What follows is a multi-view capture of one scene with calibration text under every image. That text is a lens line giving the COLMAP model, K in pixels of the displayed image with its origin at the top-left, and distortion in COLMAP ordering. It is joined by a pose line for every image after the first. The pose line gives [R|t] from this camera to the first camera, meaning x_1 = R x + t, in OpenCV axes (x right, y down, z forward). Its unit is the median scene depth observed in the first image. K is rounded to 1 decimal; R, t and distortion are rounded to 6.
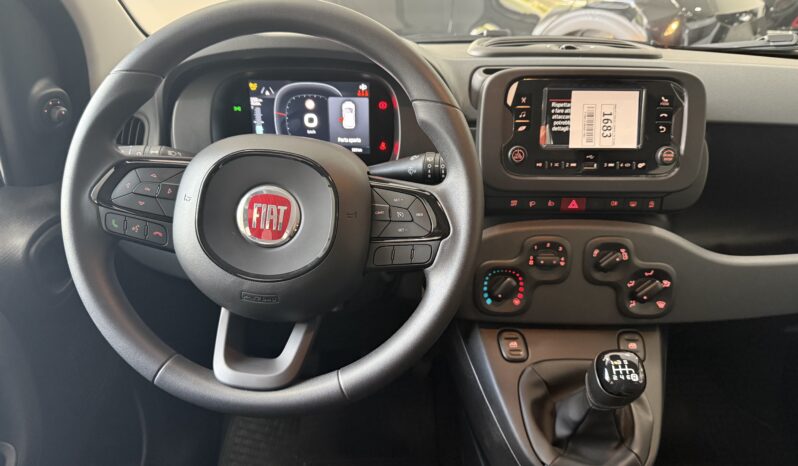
lens RADIAL K [[611.5, 0, 397.9], [0, 611.5, 254.0], [0, 0, 1]] dist [0.098938, -0.169676]
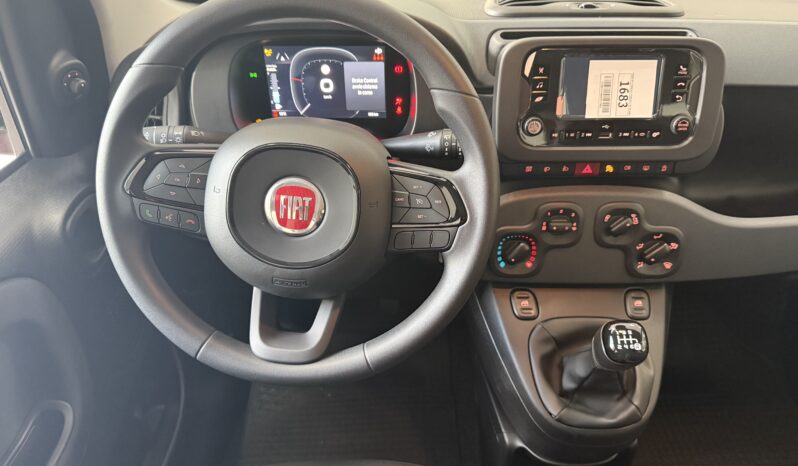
lens RADIAL K [[611.5, 0, 397.9], [0, 611.5, 254.0], [0, 0, 1]] dist [0.098938, -0.169676]
pose [[0.999802, -0.011780, -0.016024, -0.014611], [0.014287, 0.985926, 0.166571, -0.125995], [0.013836, -0.166767, 0.985899, -0.037041]]
